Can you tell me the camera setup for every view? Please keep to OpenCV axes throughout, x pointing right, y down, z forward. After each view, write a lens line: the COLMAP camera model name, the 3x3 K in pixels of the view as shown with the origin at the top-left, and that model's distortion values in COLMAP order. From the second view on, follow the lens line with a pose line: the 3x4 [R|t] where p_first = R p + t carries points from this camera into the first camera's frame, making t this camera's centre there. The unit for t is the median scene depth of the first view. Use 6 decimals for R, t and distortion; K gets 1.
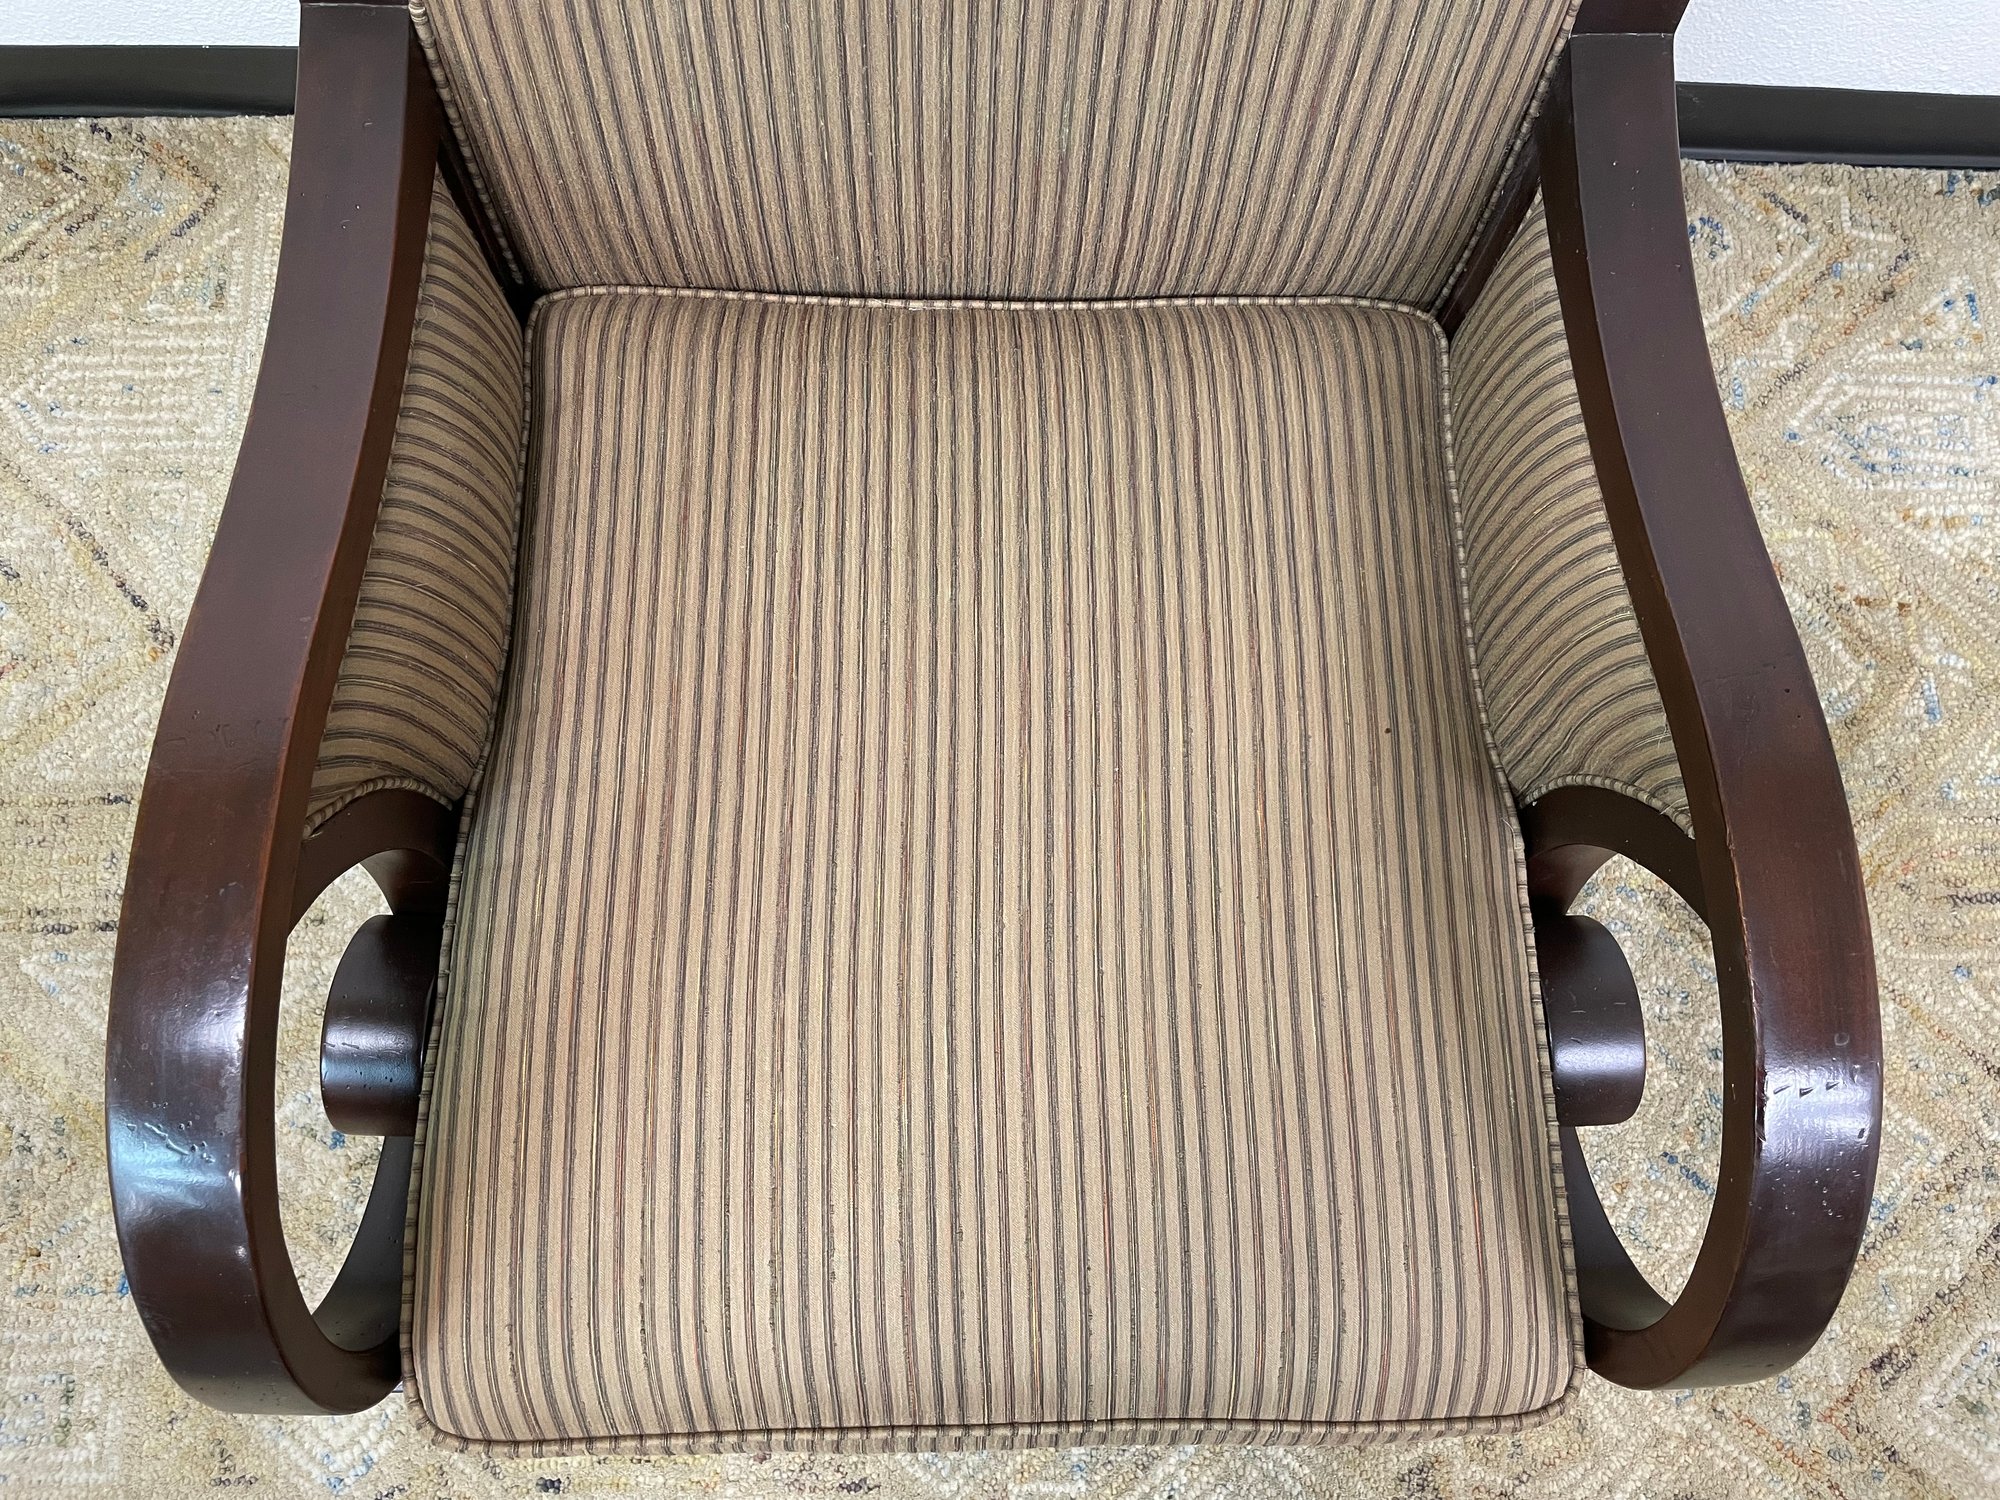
lens RADIAL K [[1526.3, 0, 1008.8], [0, 1526.3, 741.2], [0, 0, 1]] dist [0.082039, -0.116796]
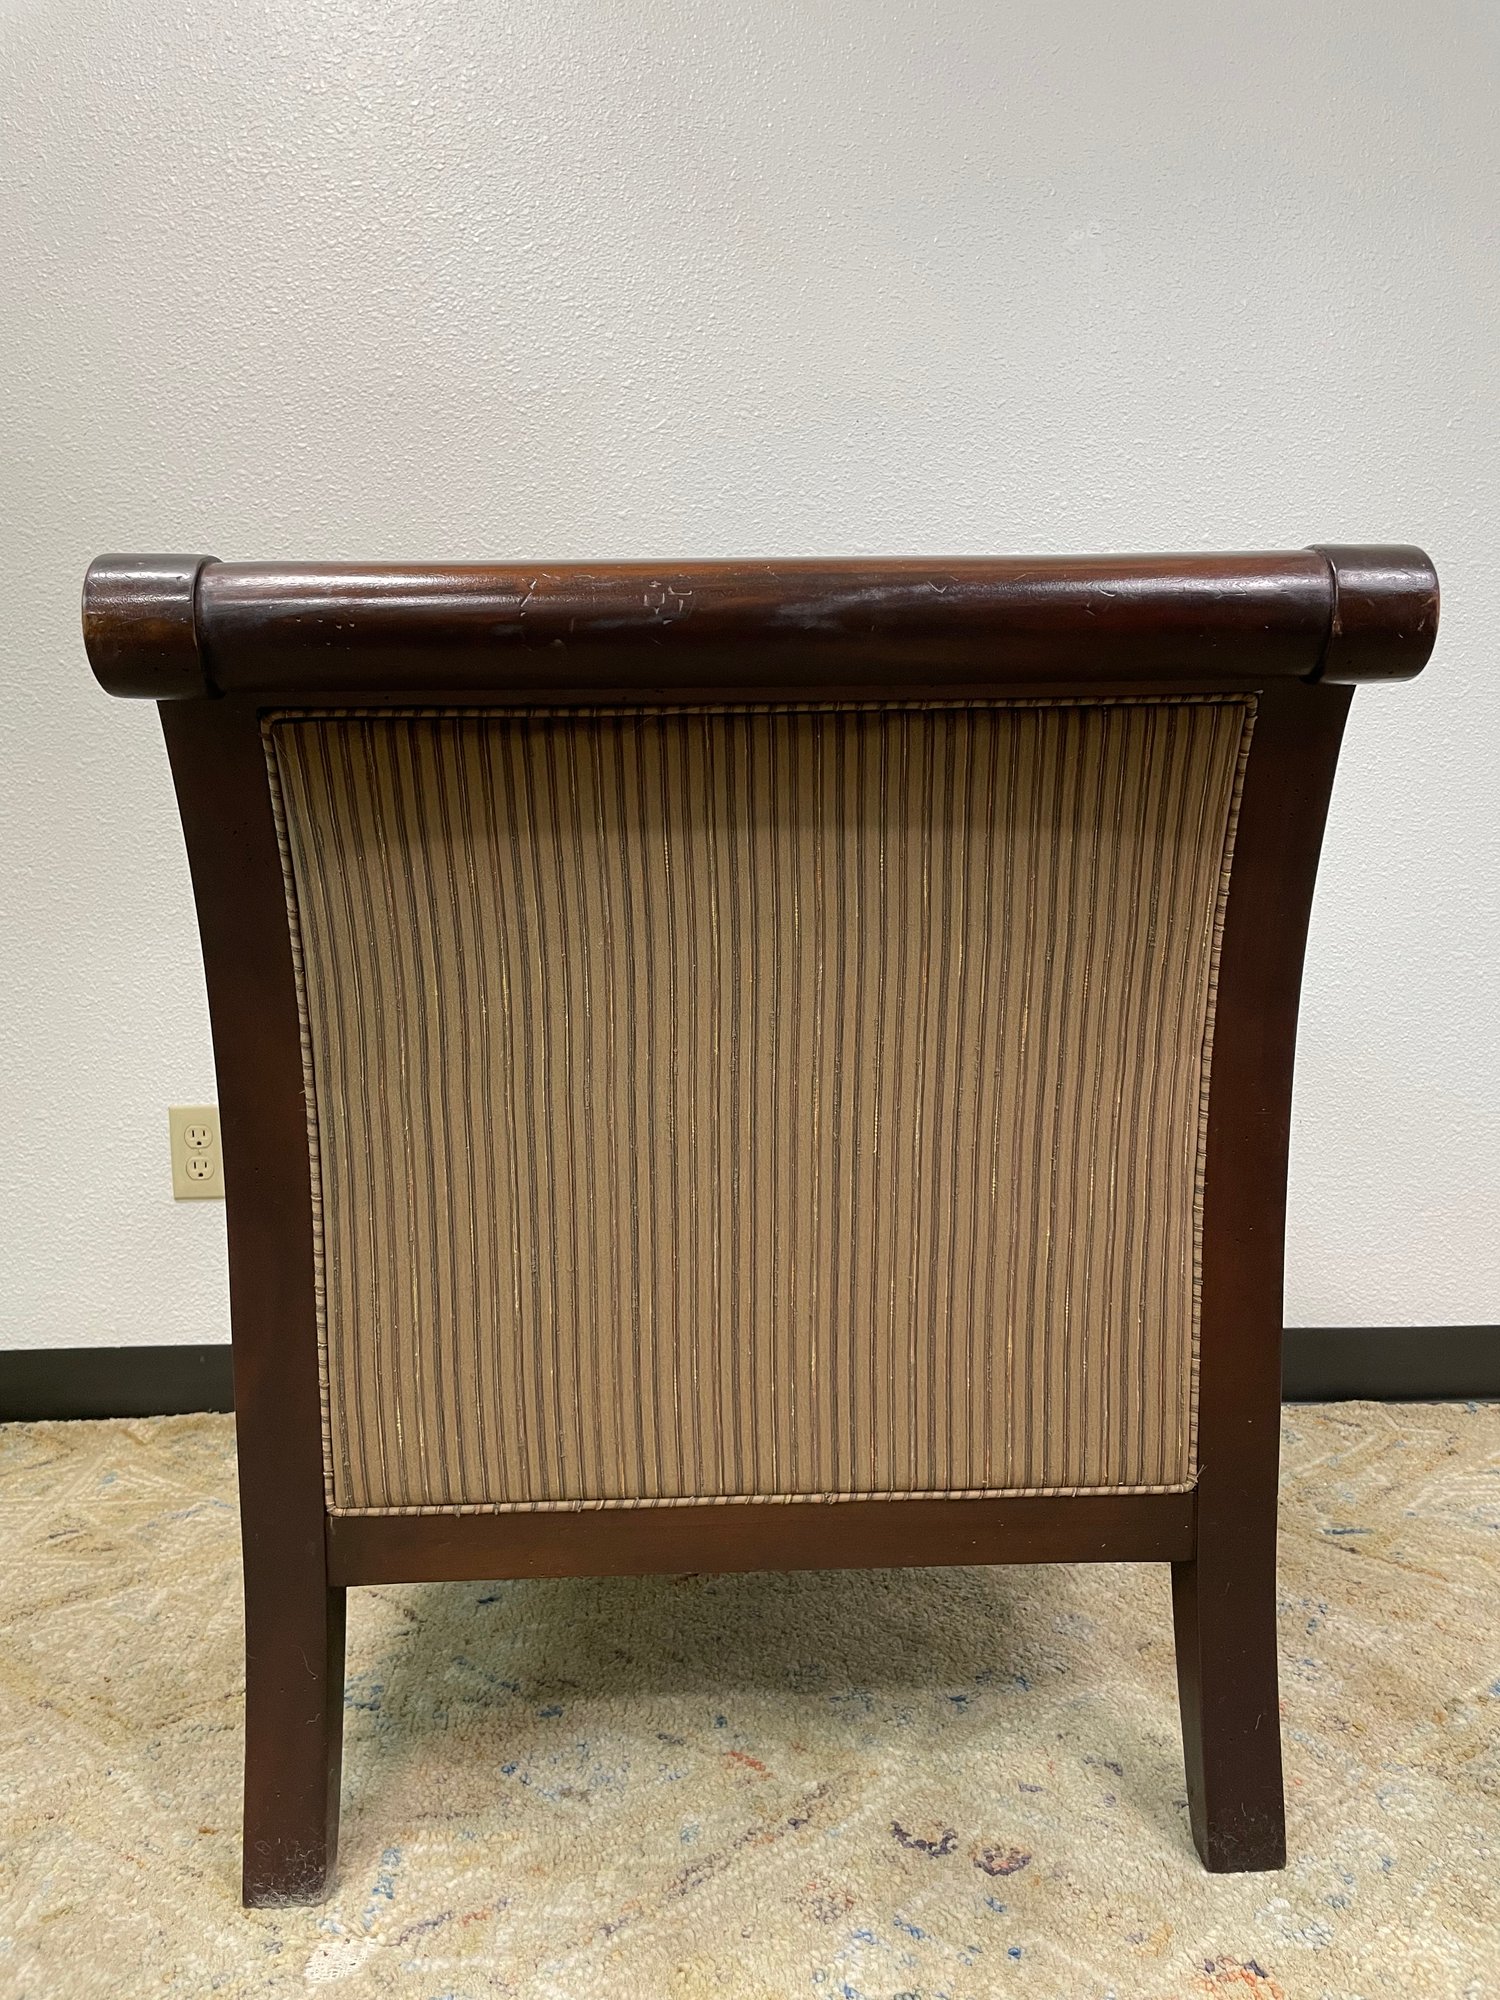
lens RADIAL K [[1523.9, 0, 749.4], [0, 1523.9, 979.1], [0, 0, 1]] dist [0.086679, -0.119585]
pose [[0.998260, -0.058938, -0.001991, 0.105297], [0.017074, 0.321178, -0.946865, 1.210805], [0.056446, 0.945183, 0.321625, 0.441676]]
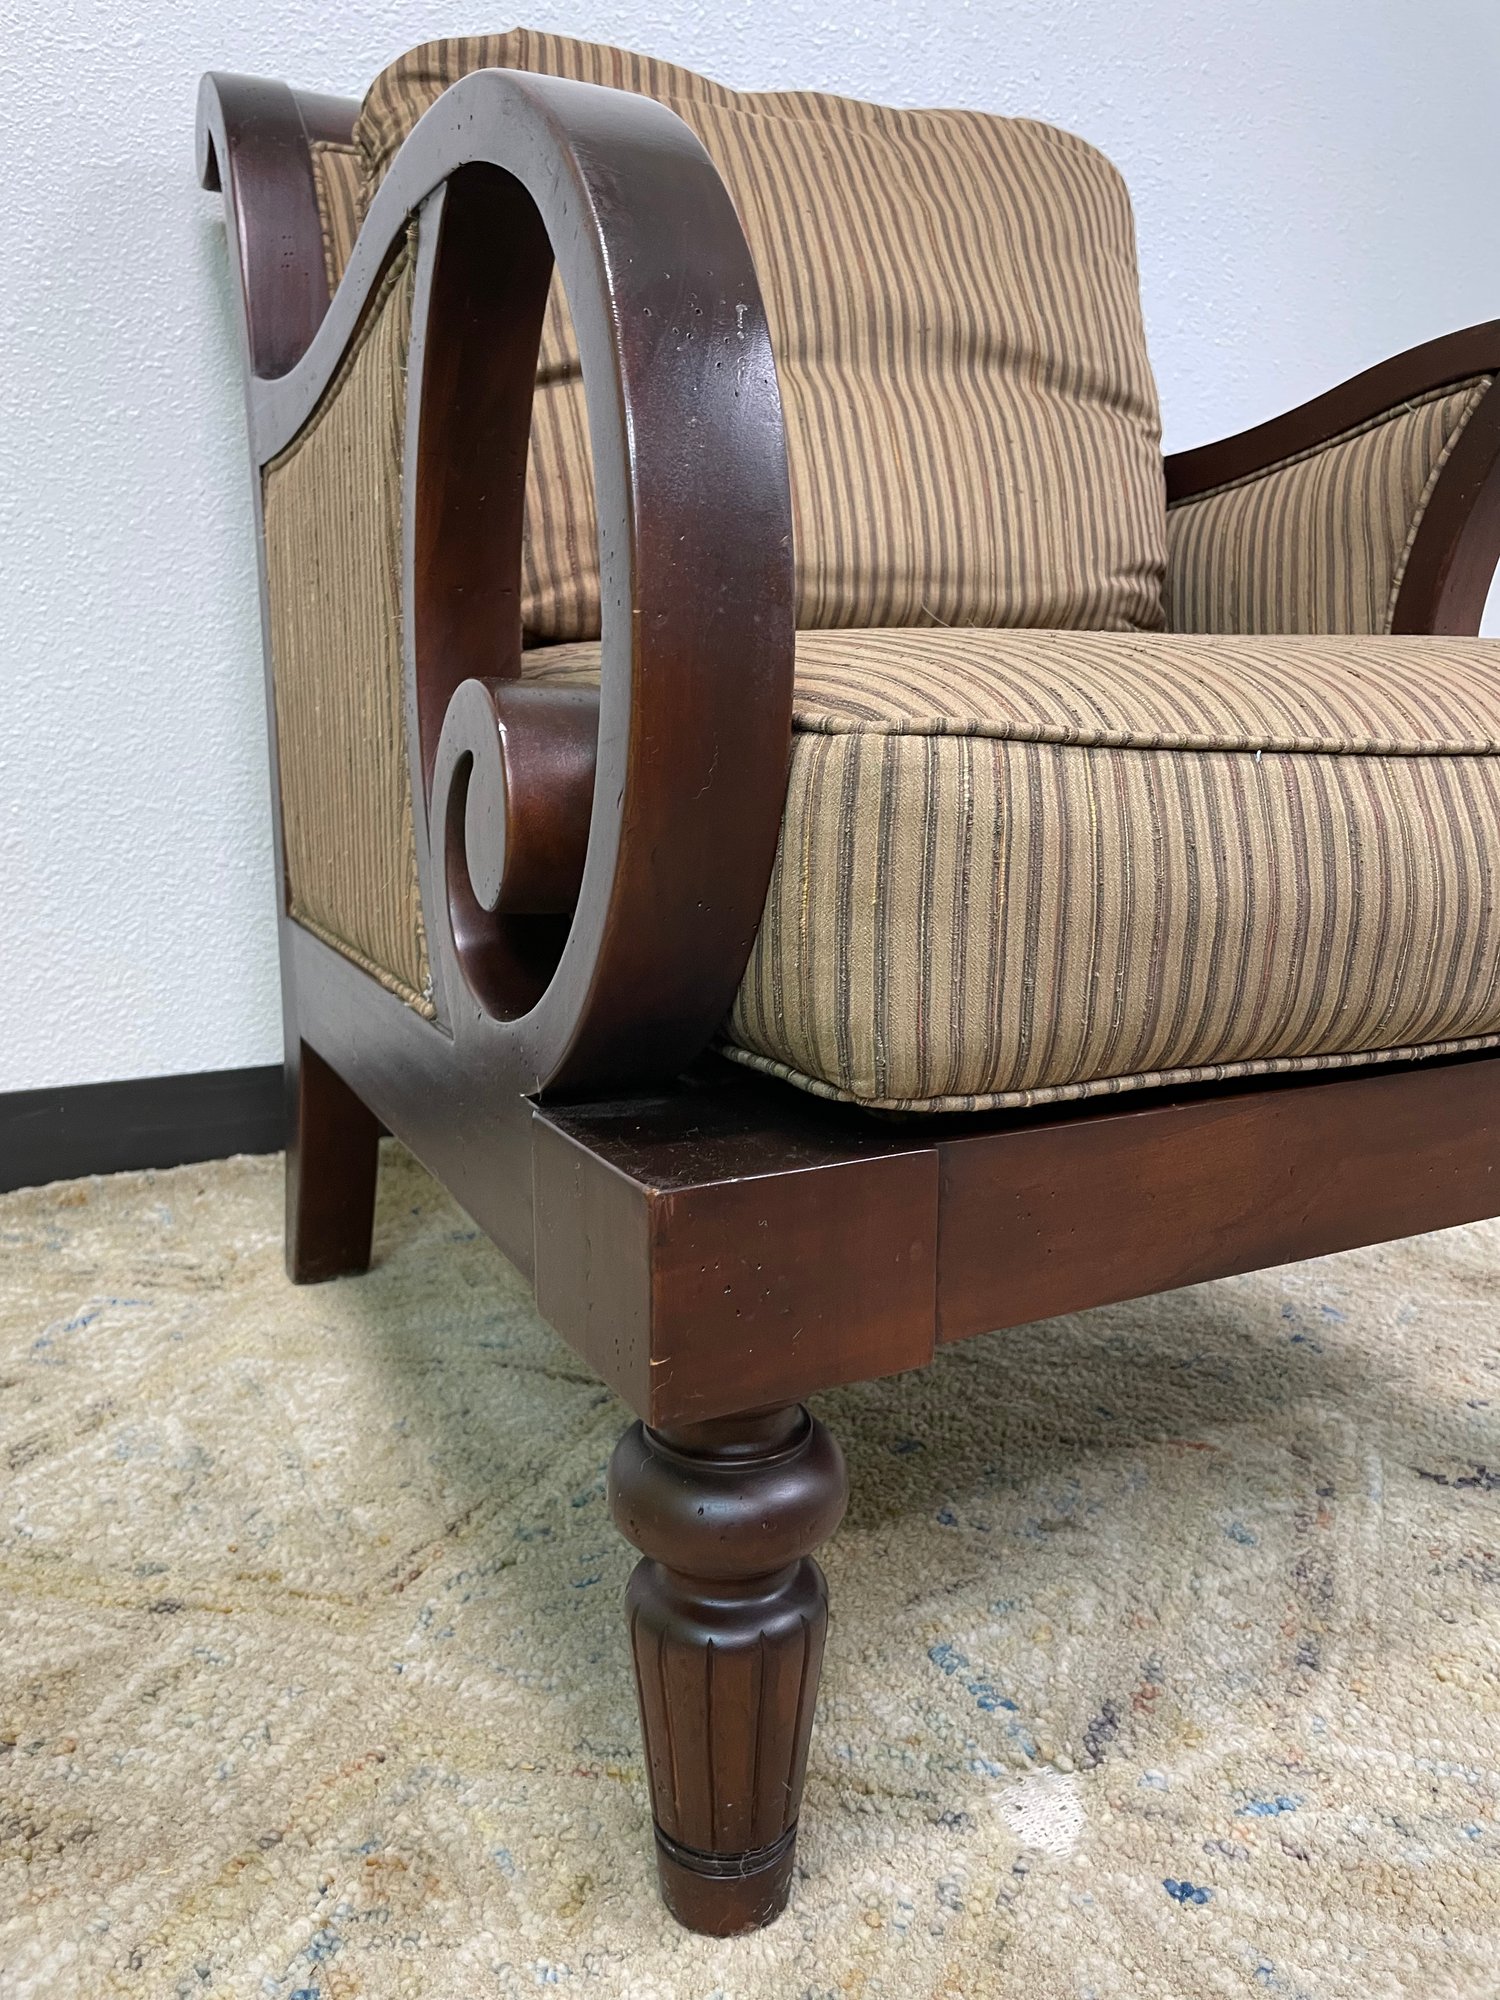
lens RADIAL K [[1526.3, 0, 753.8], [0, 1526.3, 990.9], [0, 0, 1]] dist [0.082039, -0.116796]
pose [[0.893600, -0.126668, 0.430620, -0.652076], [0.440458, 0.432237, -0.786872, 0.714222], [-0.086459, 0.892819, 0.442039, 0.798881]]
